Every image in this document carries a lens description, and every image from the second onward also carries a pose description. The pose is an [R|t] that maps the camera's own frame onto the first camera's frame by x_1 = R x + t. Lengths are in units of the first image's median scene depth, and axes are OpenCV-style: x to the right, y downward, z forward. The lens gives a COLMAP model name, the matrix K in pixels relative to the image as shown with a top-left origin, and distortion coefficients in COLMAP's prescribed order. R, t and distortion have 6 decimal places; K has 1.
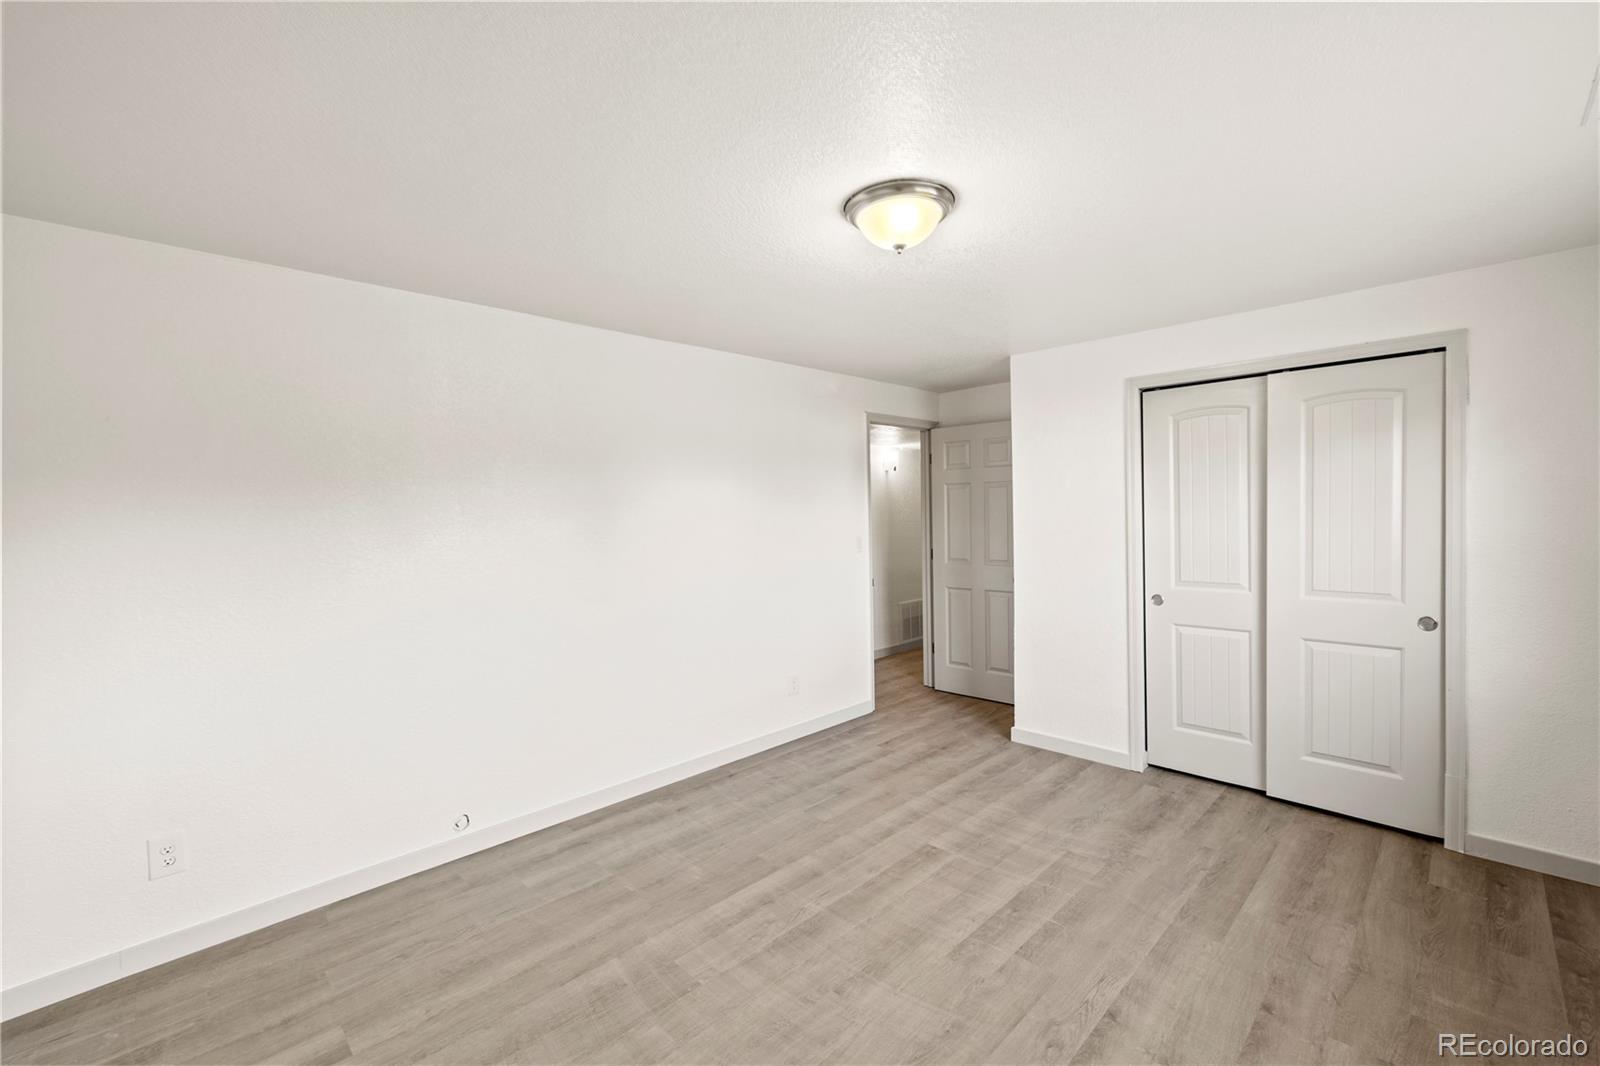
lens RADIAL K [[673.3, 0, 801.4], [0, 673.3, 537.2], [0, 0, 1]] dist [-0.000260, -0.000067]
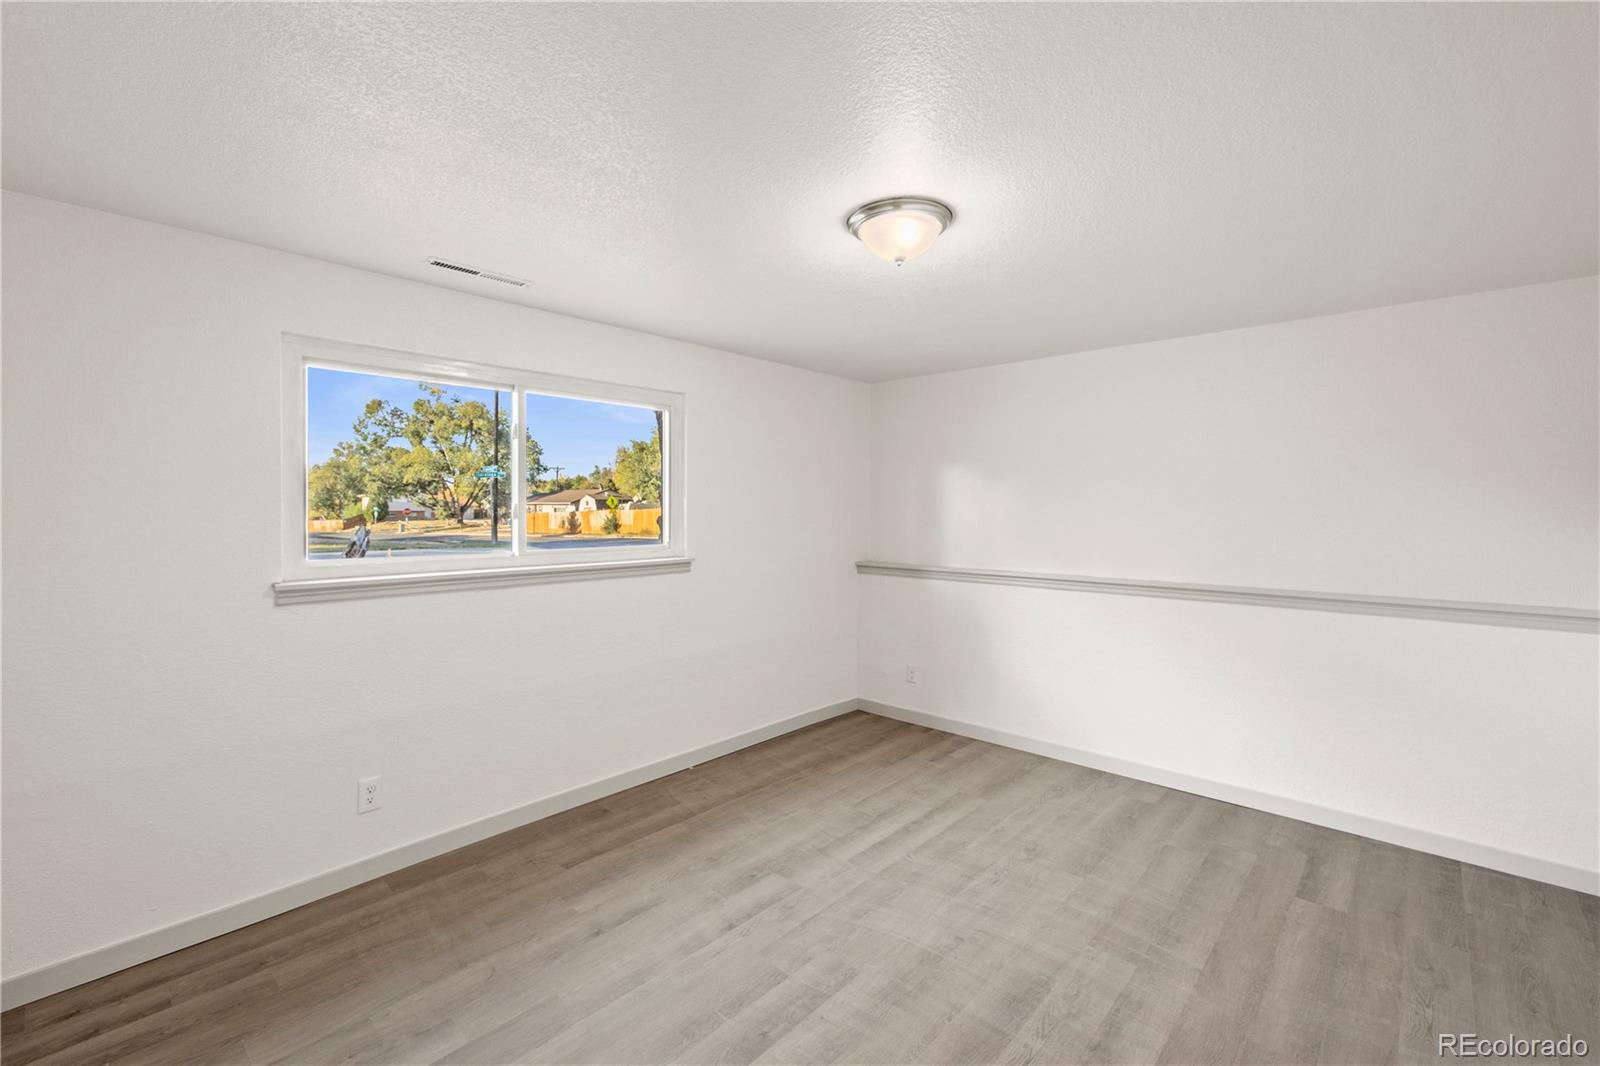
lens RADIAL K [[676.7, 0, 788.3], [0, 676.7, 514.4], [0, 0, 1]] dist [-0.000886, 0.000080]
pose [[-0.999253, 0.018390, -0.033986, 0.259321], [0.016873, 0.998872, 0.044387, -0.060724], [0.034764, 0.043780, -0.998436, 1.481811]]
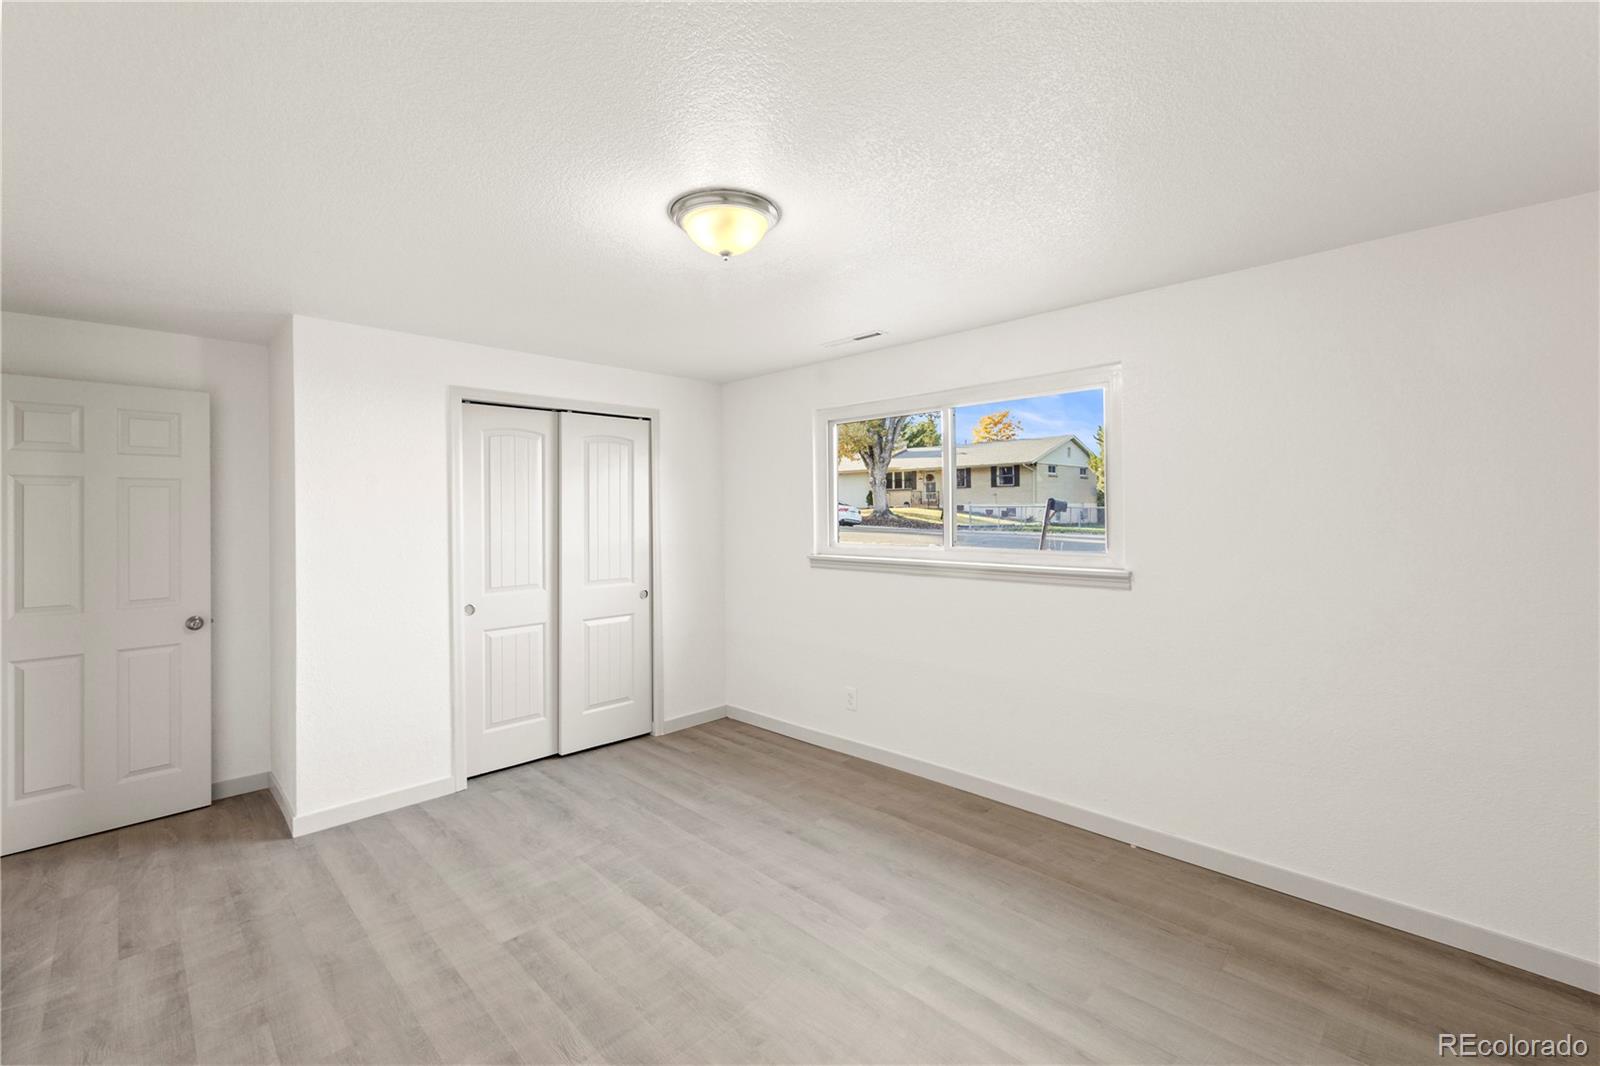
lens RADIAL K [[675.2, 0, 789.9], [0, 675.2, 509.3], [0, 0, 1]] dist [-0.000393, -0.000254]
pose [[0.000654, 0.025431, 0.999676, -0.619883], [0.046425, 0.998598, -0.025434, -0.011462], [-0.998922, 0.046427, -0.000528, 0.657204]]
